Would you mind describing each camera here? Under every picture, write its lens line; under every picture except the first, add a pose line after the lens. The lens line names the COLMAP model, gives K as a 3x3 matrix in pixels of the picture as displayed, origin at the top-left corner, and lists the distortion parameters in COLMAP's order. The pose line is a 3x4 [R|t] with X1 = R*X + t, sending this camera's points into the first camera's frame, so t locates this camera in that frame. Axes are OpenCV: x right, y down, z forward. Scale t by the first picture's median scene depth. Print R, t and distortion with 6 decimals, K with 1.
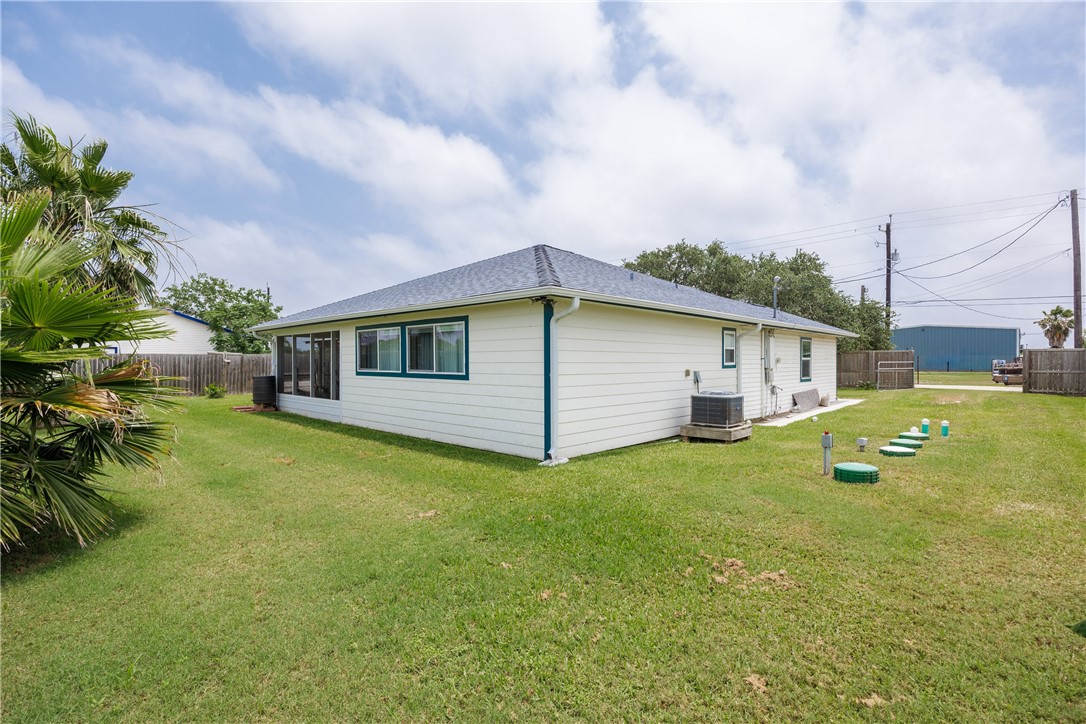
lens RADIAL K [[511.7, 0, 543.0], [0, 511.7, 362.0], [0, 0, 1]] dist [0.001290, 0.000113]
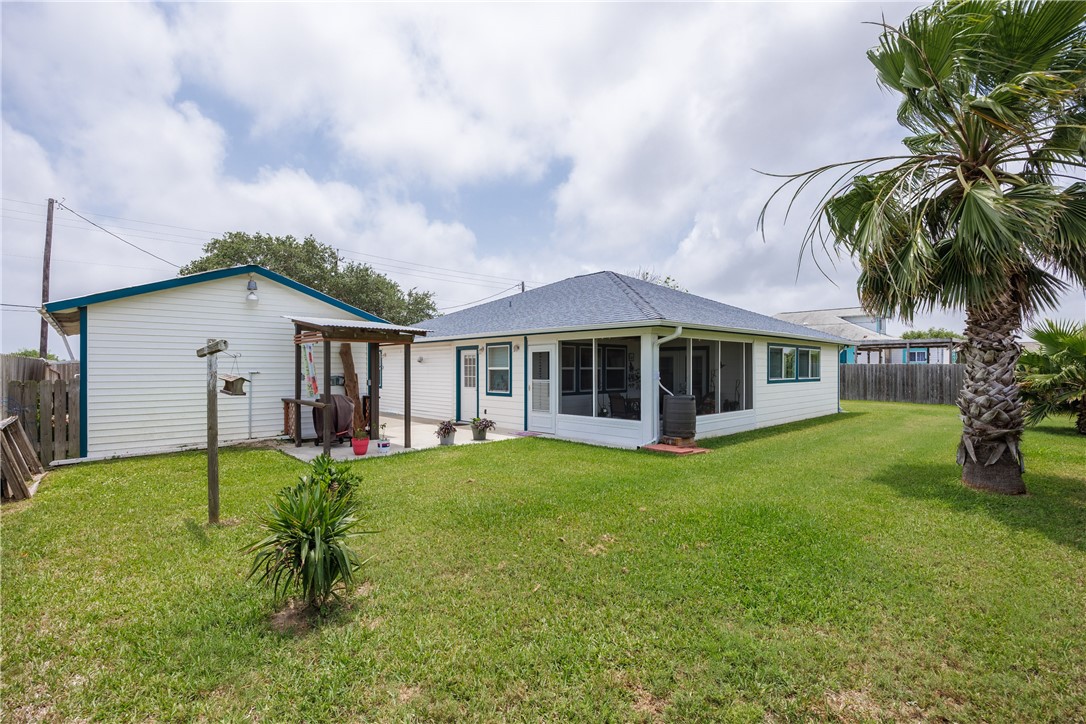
lens RADIAL K [[511.7, 0, 543.0], [0, 511.7, 362.0], [0, 0, 1]] dist [0.001290, 0.000113]
pose [[0.042326, 0.013503, 0.999013, -1.559194], [0.003169, 0.999902, -0.013649, -0.009568], [-0.999099, 0.003744, 0.042279, 1.460796]]
